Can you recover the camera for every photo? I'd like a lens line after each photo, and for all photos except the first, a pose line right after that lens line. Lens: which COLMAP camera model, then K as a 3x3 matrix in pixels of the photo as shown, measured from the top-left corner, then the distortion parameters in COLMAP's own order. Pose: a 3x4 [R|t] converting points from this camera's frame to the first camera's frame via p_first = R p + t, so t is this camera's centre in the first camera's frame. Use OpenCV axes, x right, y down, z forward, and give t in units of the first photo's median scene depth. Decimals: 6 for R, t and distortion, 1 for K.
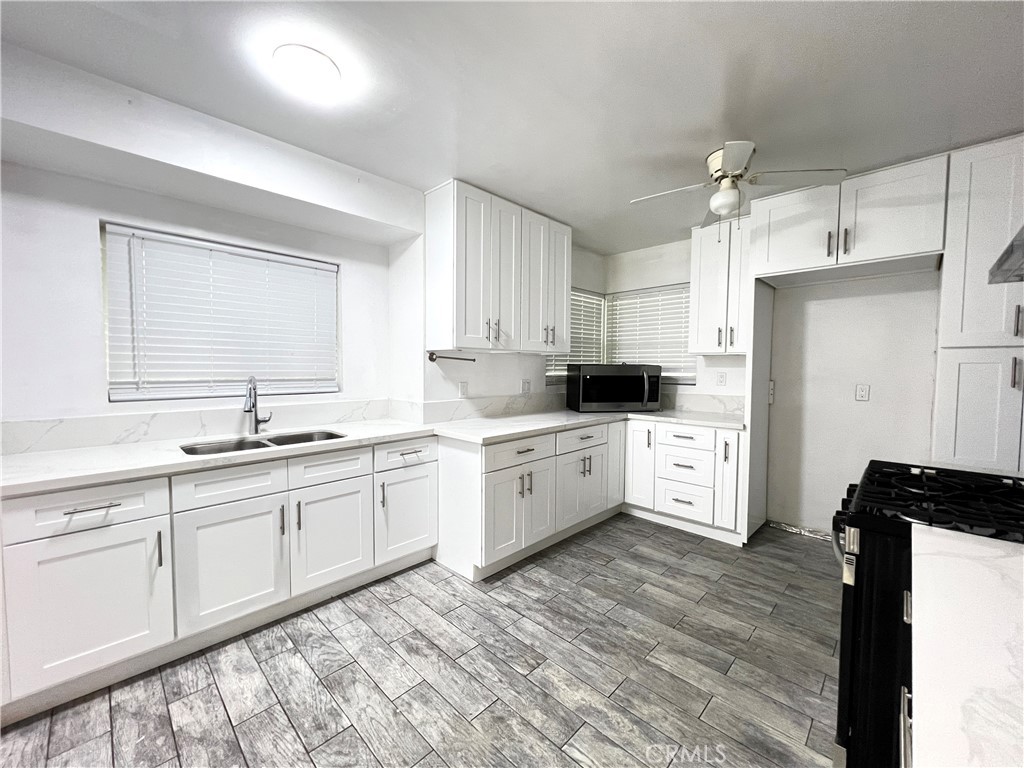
lens RADIAL K [[409.8, 0, 512.1], [0, 409.8, 384.4], [0, 0, 1]] dist [-0.000227, 0.000722]
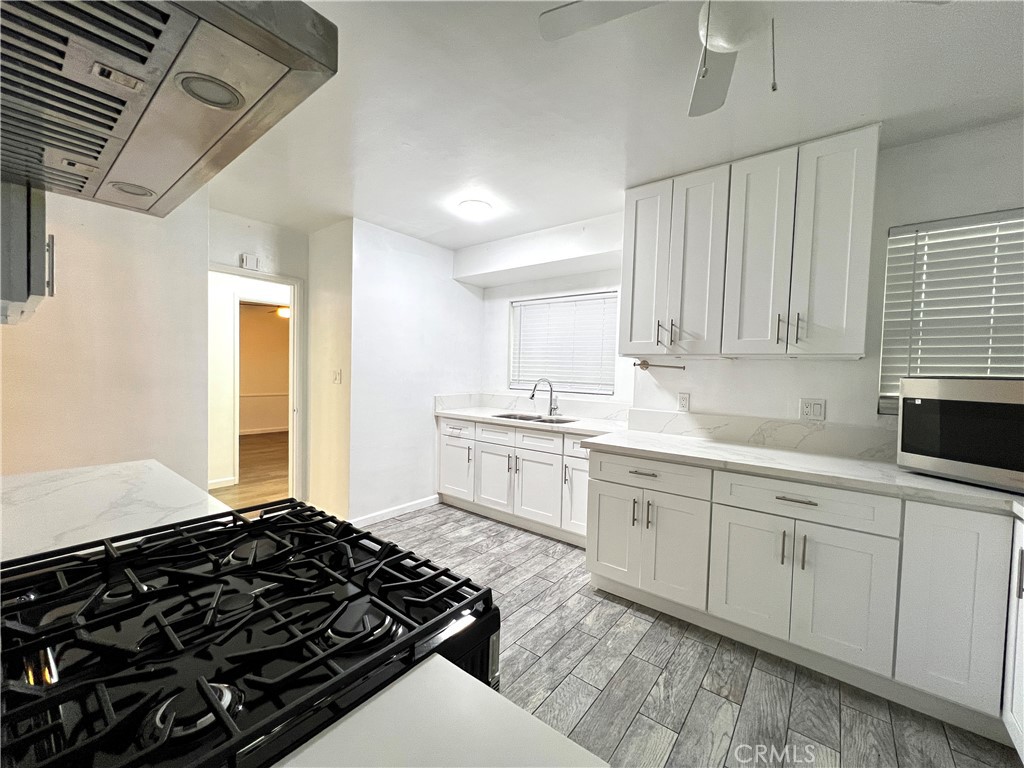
lens RADIAL K [[409.8, 0, 512.6], [0, 409.8, 383.8], [0, 0, 1]] dist [-0.000227, 0.000722]
pose [[0.104011, 0.028745, -0.994161, 0.901046], [-0.070766, 0.997263, 0.021431, -0.023026], [0.992055, 0.068123, 0.105761, 0.675716]]
